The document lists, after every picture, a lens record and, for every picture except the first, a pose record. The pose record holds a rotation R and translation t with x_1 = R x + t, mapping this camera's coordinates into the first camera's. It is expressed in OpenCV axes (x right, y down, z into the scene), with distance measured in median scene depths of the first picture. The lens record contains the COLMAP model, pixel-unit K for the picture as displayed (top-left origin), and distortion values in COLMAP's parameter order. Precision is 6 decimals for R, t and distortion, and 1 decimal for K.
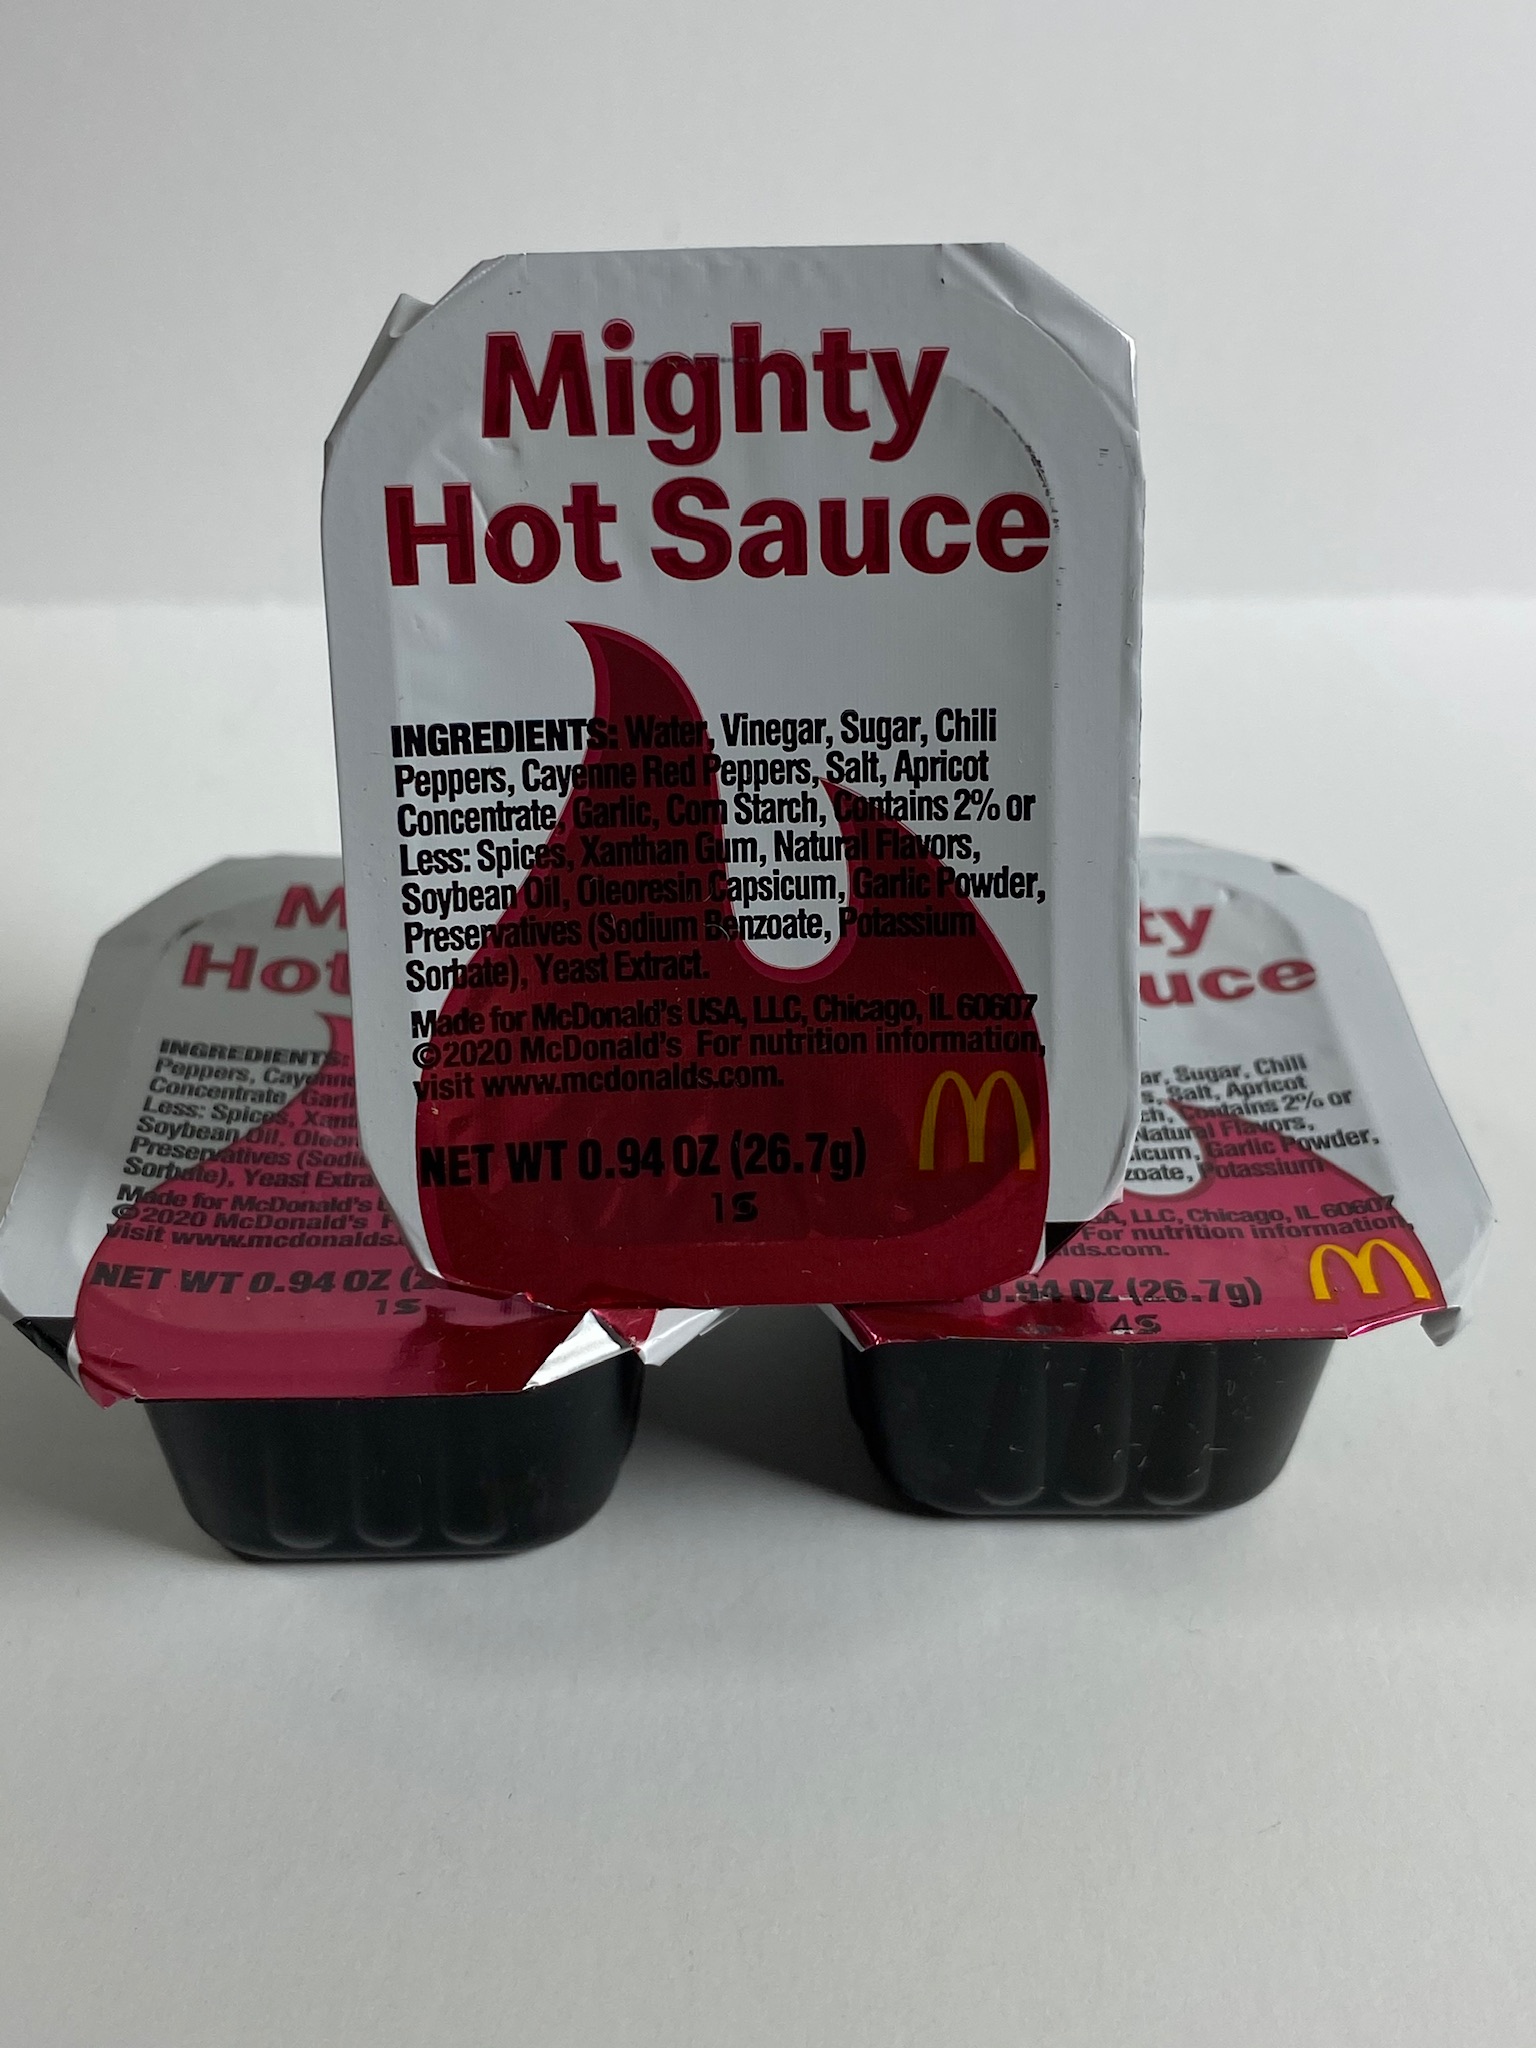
lens RADIAL K [[2480.4, 0, 768.0], [0, 2480.4, 1024.0], [0, 0, 1]] dist [0.095622, -0.006040]
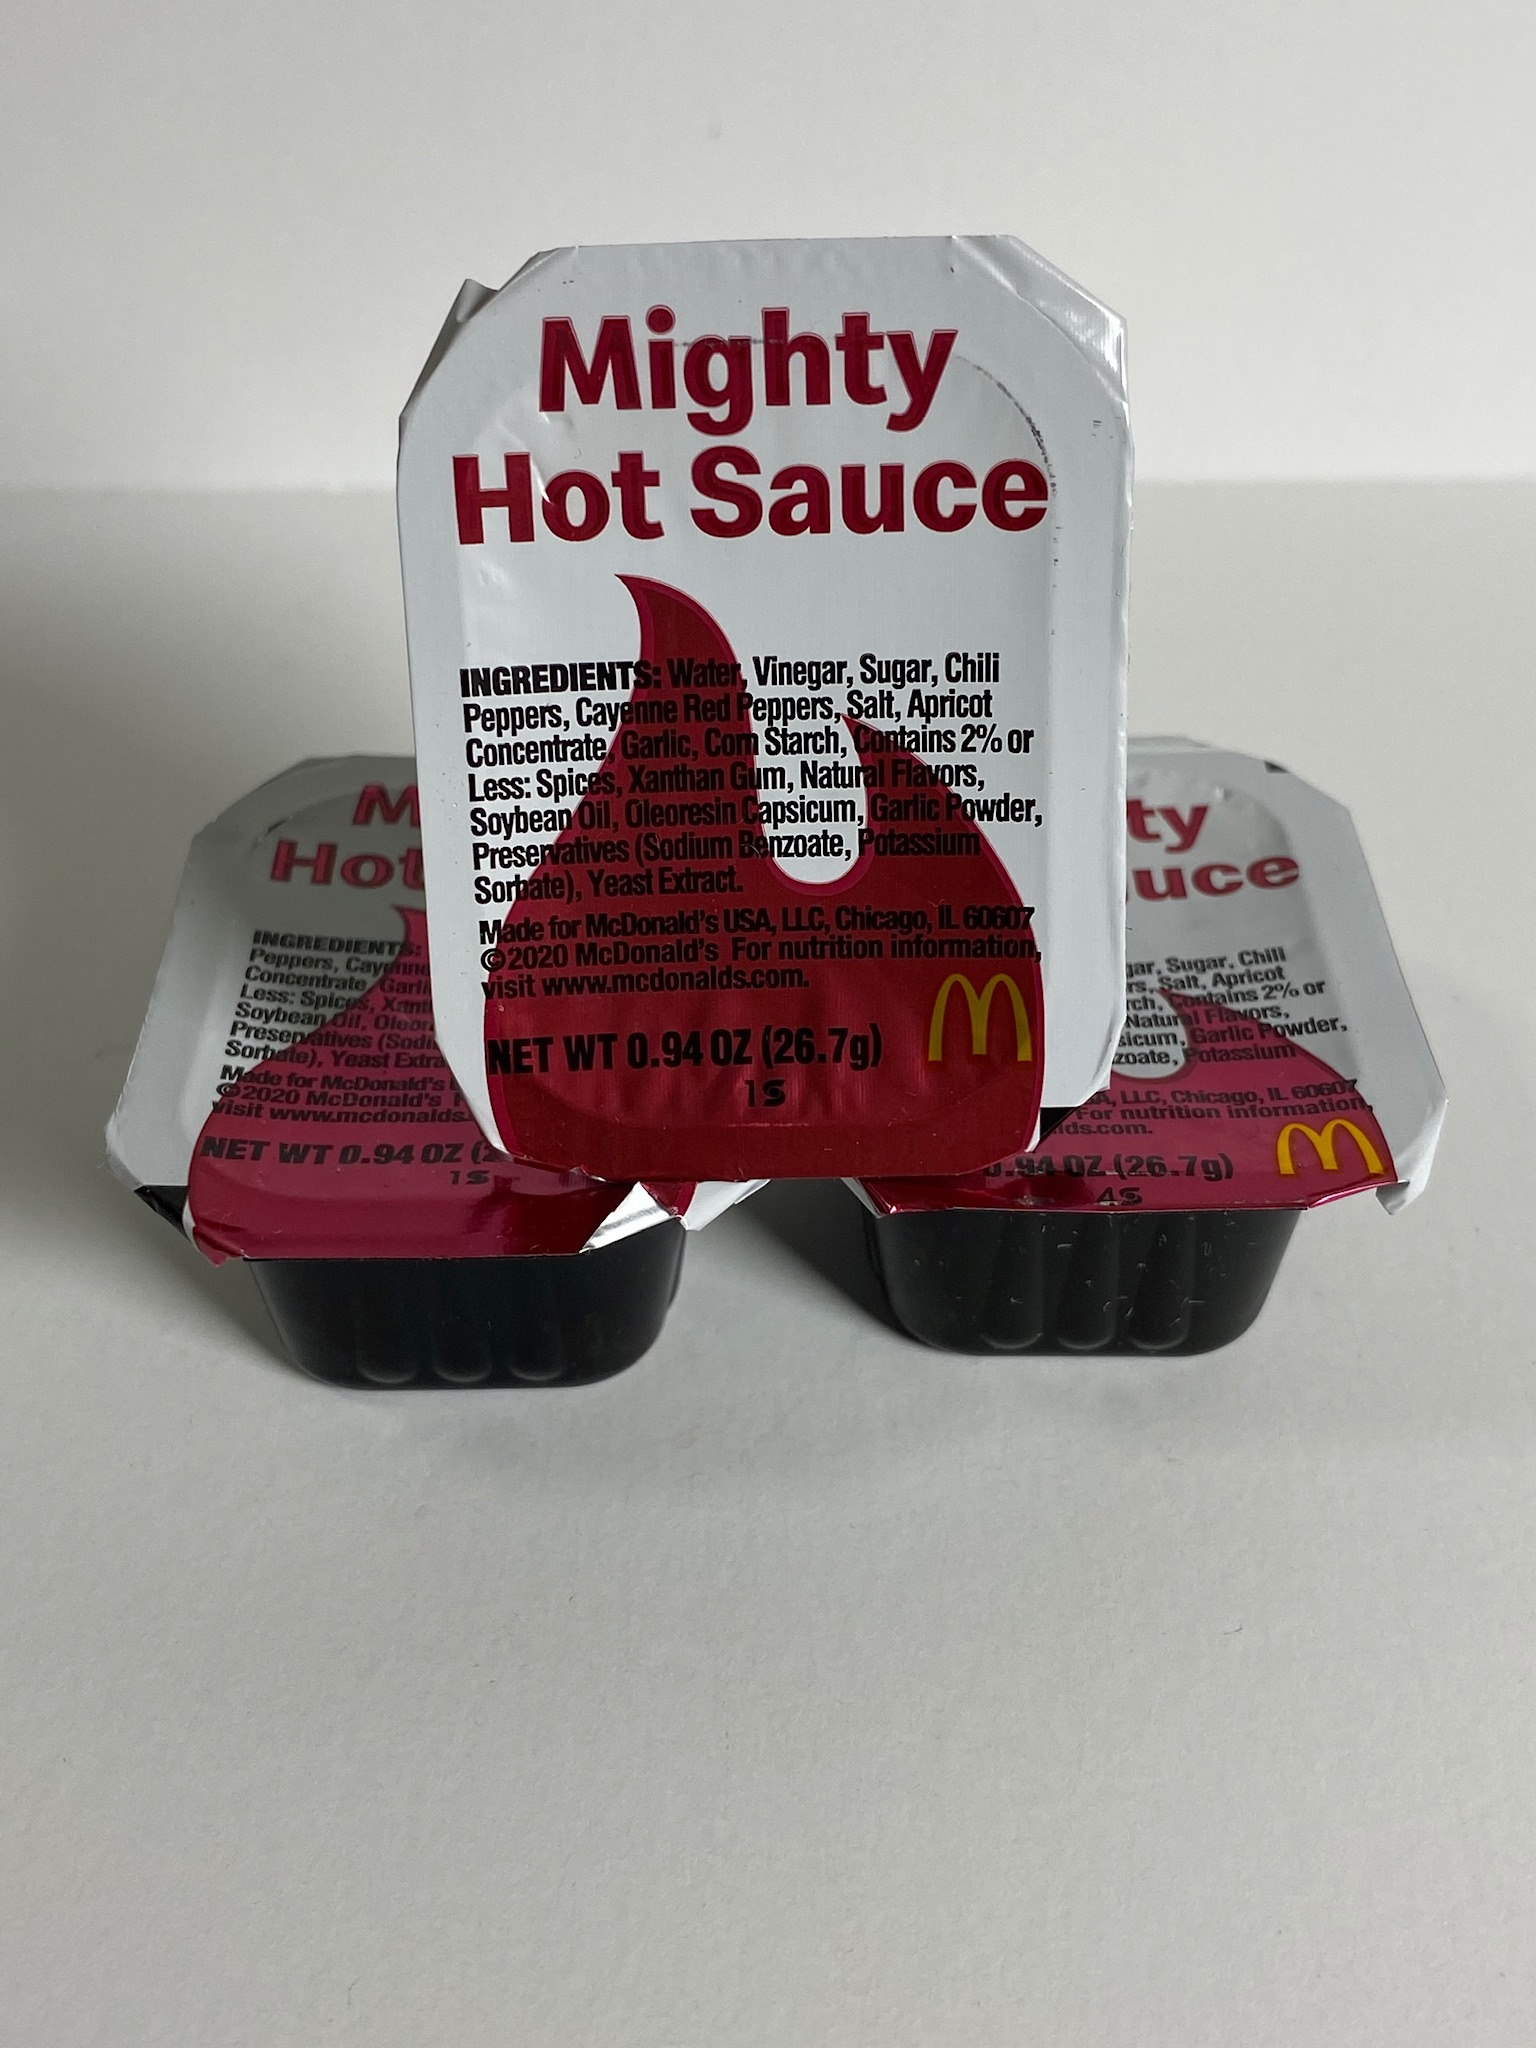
lens RADIAL K [[2480.4, 0, 768.0], [0, 2480.4, 1024.0], [0, 0, 1]] dist [0.095622, -0.006040]
pose [[0.999769, 0.003416, -0.021237, 0.011482], [-0.001748, 0.996947, 0.078068, -0.044745], [0.021439, -0.078013, 0.996722, -0.122034]]
